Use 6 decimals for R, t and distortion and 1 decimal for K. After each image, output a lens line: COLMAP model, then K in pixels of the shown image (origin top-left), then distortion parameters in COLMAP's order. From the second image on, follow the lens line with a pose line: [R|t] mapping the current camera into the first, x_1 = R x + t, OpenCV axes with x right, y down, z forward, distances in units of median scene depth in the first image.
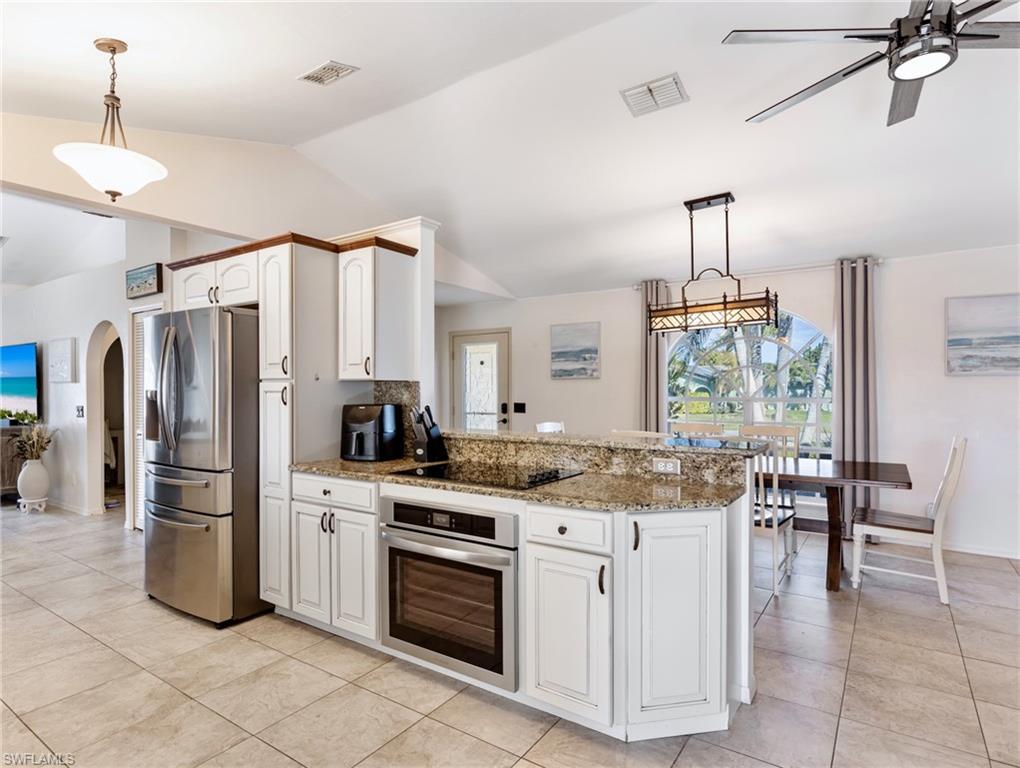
lens RADIAL K [[558.1, 0, 510.4], [0, 558.1, 386.8], [0, 0, 1]] dist [0.002539, -0.000179]
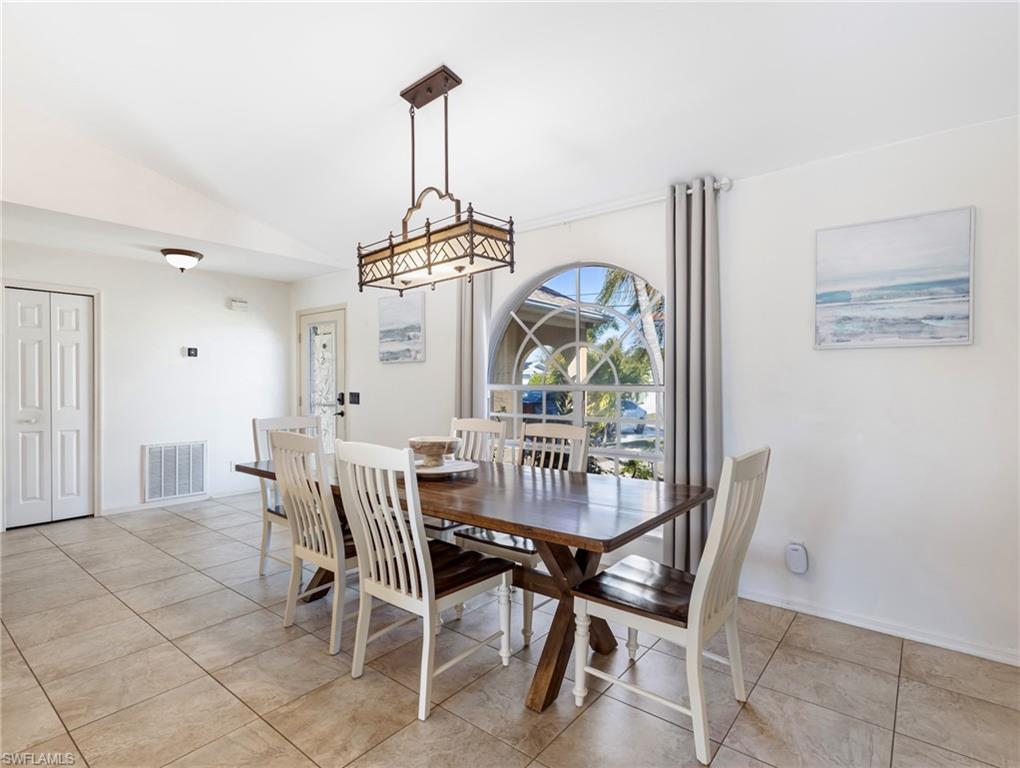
lens RADIAL K [[512.0, 0, 507.7], [0, 512.0, 377.5], [0, 0, 1]] dist [0.004598, -0.000270]
pose [[0.997522, -0.000730, -0.070356, 0.467369], [0.000431, 0.999991, -0.004263, 0.015290], [0.070358, 0.004222, 0.997513, 0.380455]]
